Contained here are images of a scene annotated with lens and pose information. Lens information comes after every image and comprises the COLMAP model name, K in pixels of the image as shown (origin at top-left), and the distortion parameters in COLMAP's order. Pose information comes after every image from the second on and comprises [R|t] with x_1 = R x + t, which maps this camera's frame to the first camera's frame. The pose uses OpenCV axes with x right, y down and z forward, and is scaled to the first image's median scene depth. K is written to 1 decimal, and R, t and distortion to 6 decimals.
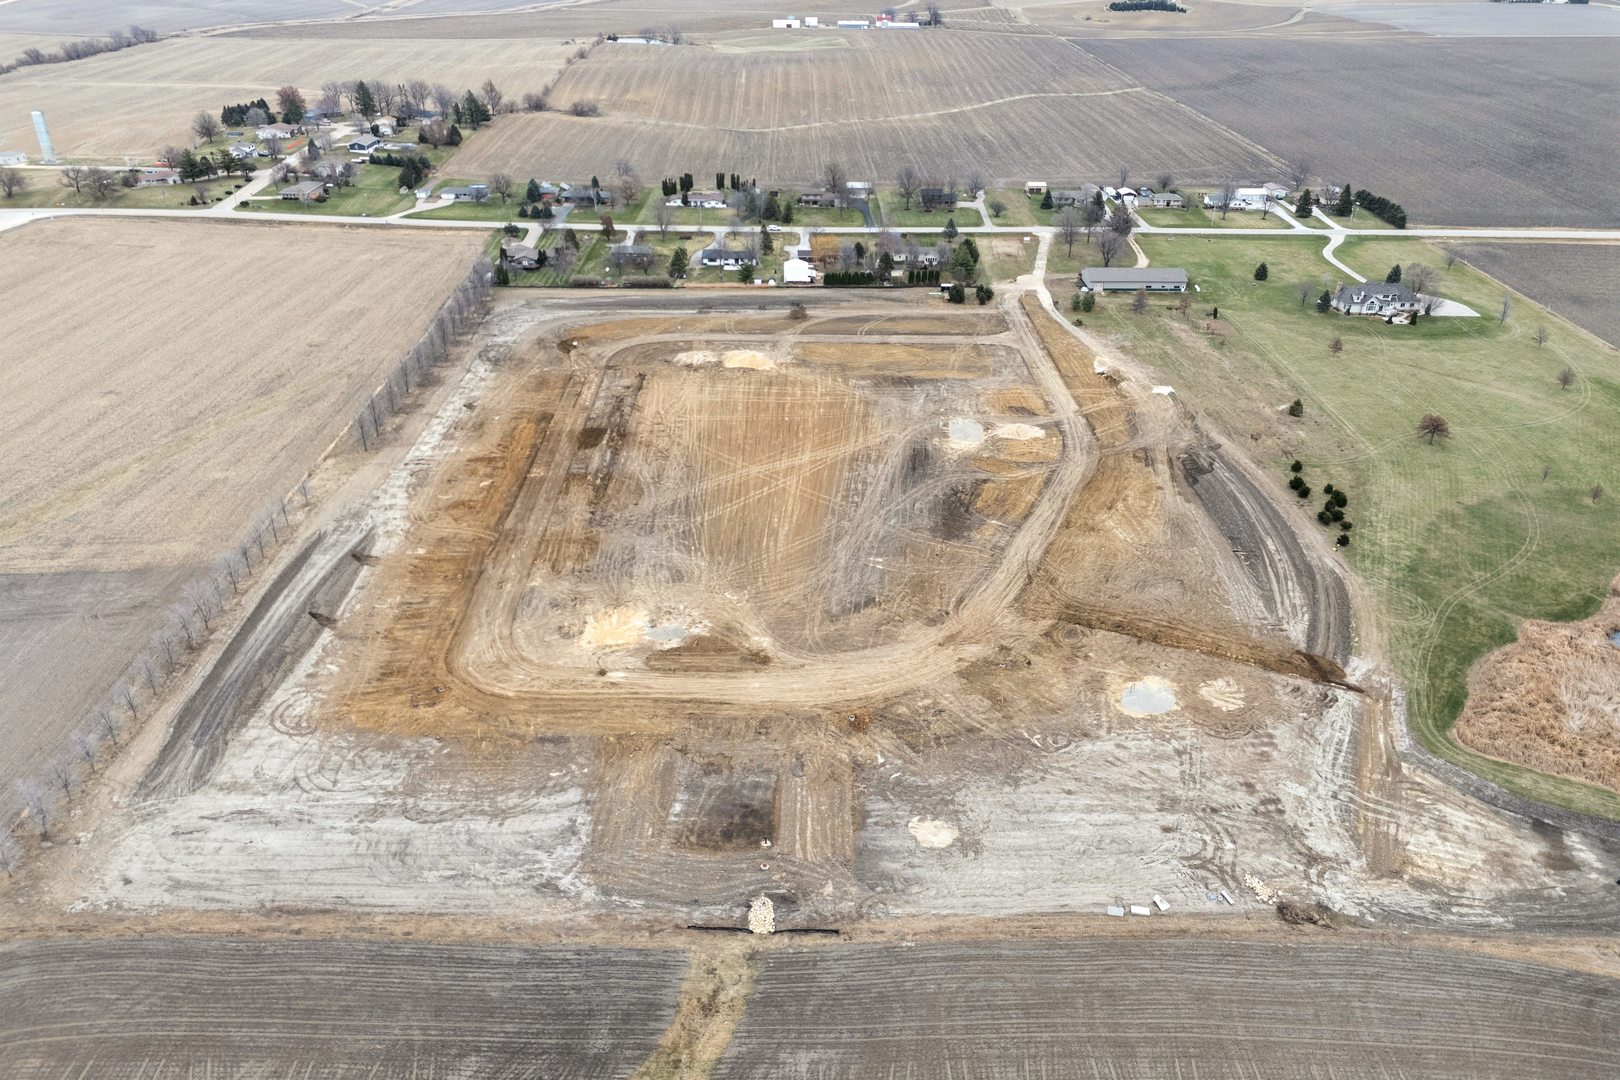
lens RADIAL K [[1182.8, 0, 806.9], [0, 1182.8, 535.5], [0, 0, 1]] dist [0.082606, -0.084590]
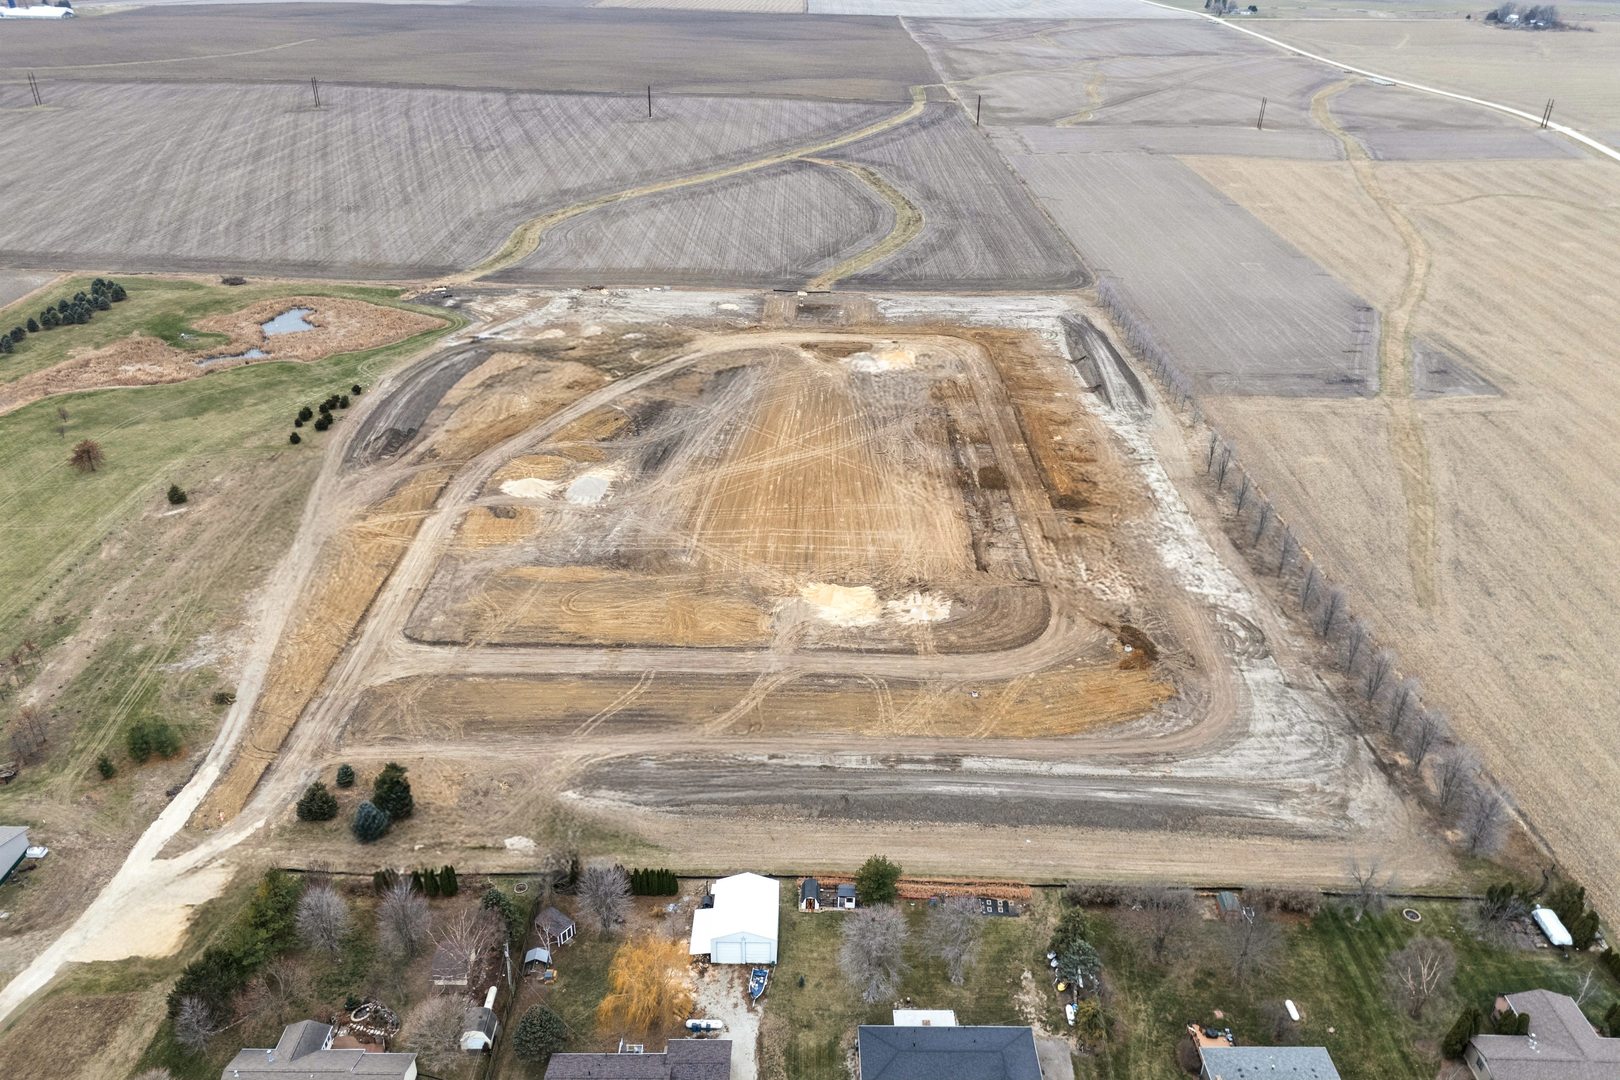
lens RADIAL K [[1182.8, 0, 806.9], [0, 1182.8, 535.5], [0, 0, 1]] dist [0.082606, -0.084590]
pose [[-0.999561, -0.029634, 0.000112, -0.037191], [-0.016283, 0.552363, 0.833445, -0.904089], [-0.024760, 0.833077, -0.552603, 1.672590]]
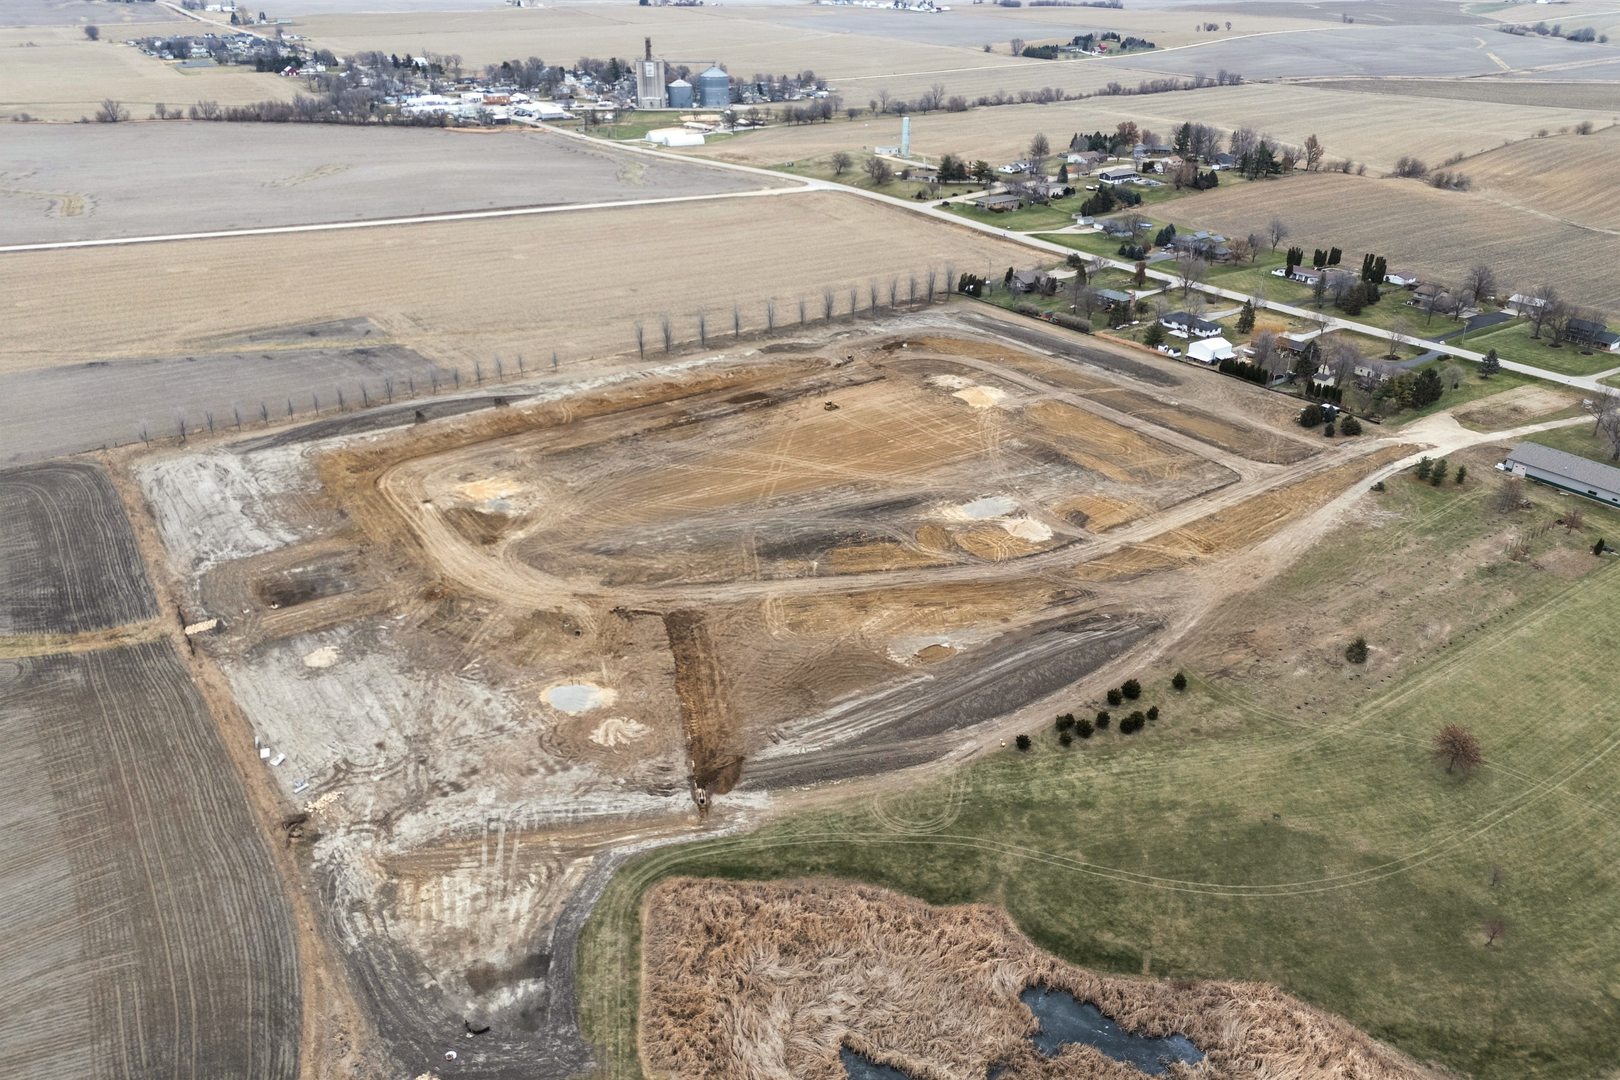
lens RADIAL K [[1182.8, 0, 806.9], [0, 1182.8, 535.5], [0, 0, 1]] dist [0.082606, -0.084590]
pose [[0.561667, 0.360468, -0.744710, 0.823766], [-0.390488, 0.909037, 0.145499, -0.162193], [0.729417, 0.209079, 0.651335, 0.328502]]
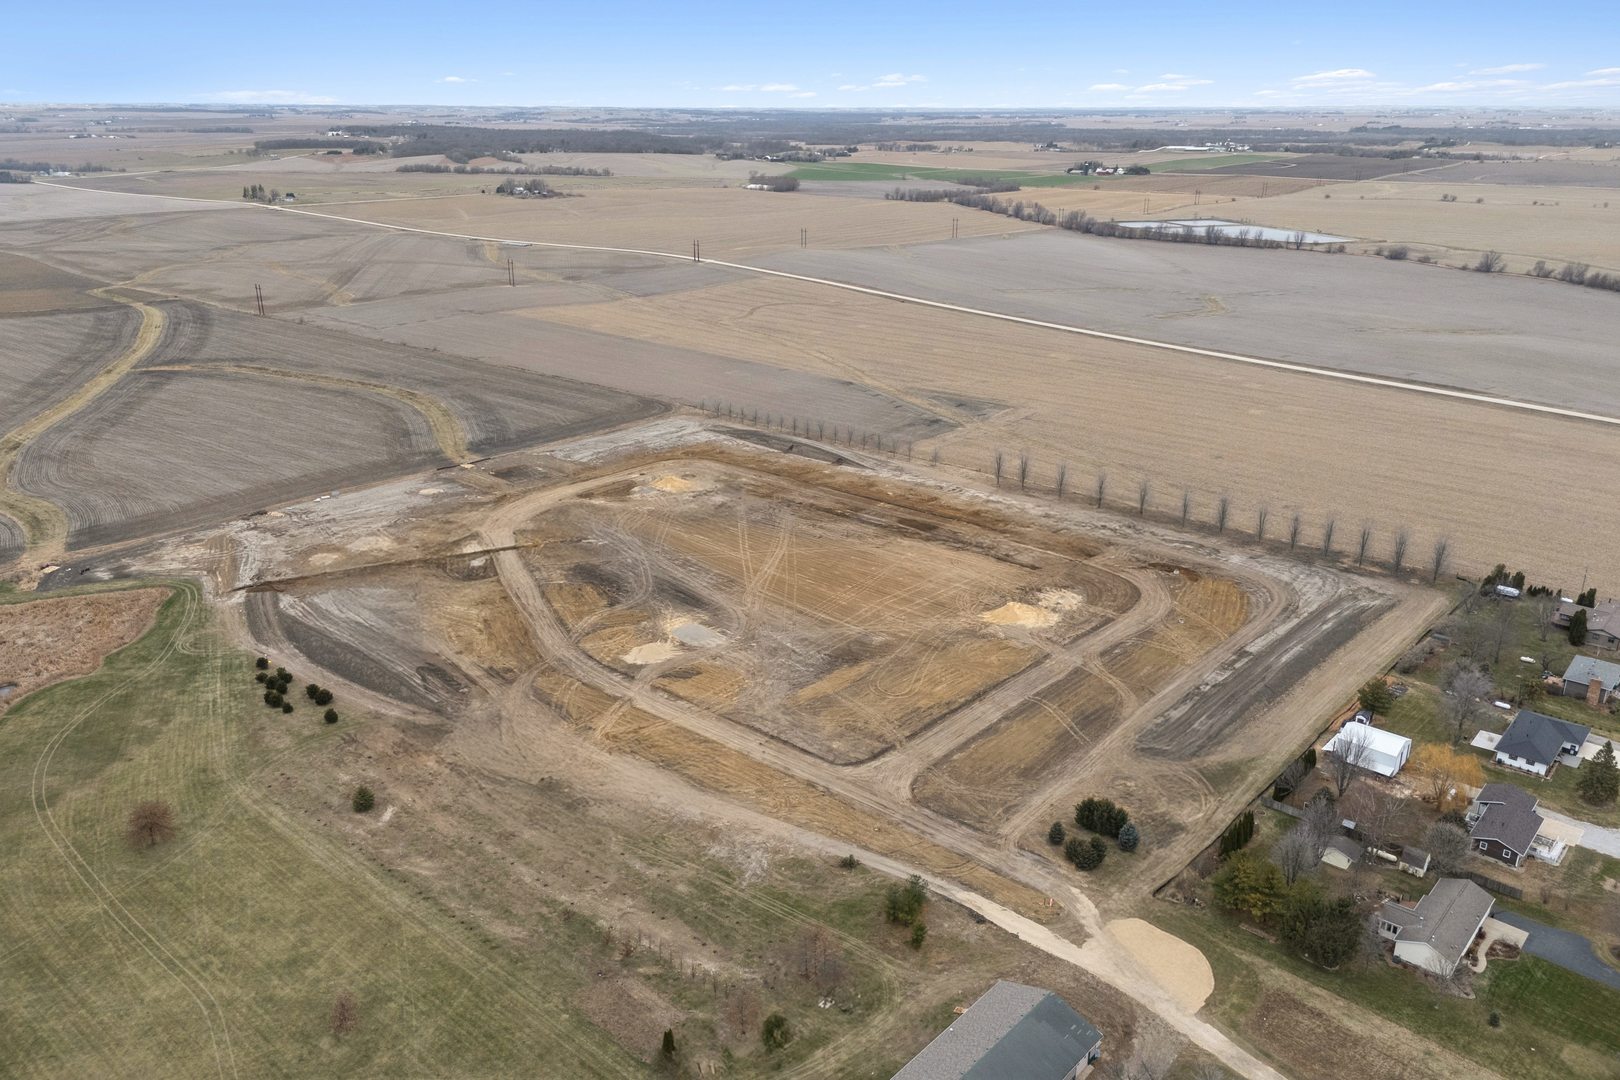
lens RADIAL K [[1208.7, 0, 810.0], [0, 1208.7, 540.0], [0, 0, 1]] dist [0.104679, -0.151038]
pose [[-0.669920, 0.236987, -0.703594, 0.770450], [-0.360463, 0.724671, 0.587298, -0.775973], [0.649056, 0.647062, -0.400046, 1.508051]]
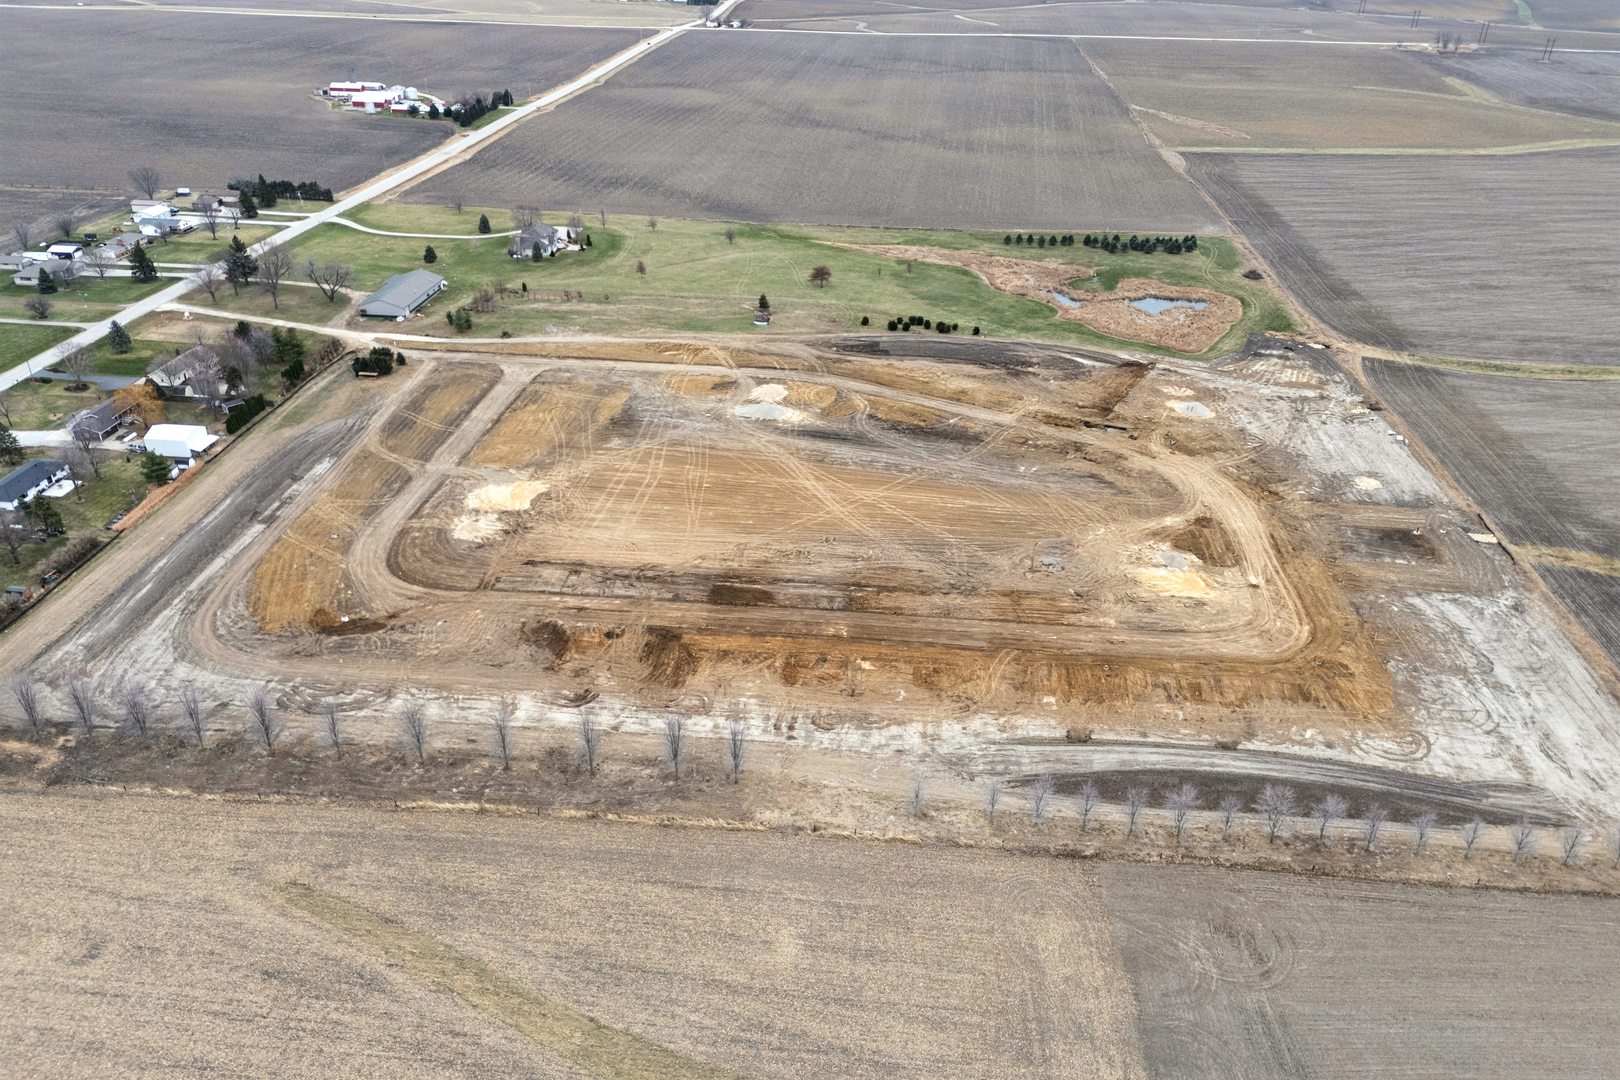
lens RADIAL K [[1182.8, 0, 806.9], [0, 1182.8, 535.5], [0, 0, 1]] dist [0.082606, -0.084590]
pose [[0.103233, -0.483052, 0.869484, -0.888250], [0.461930, 0.797452, 0.388189, -0.421206], [-0.880888, 0.361567, 0.305460, 0.757670]]
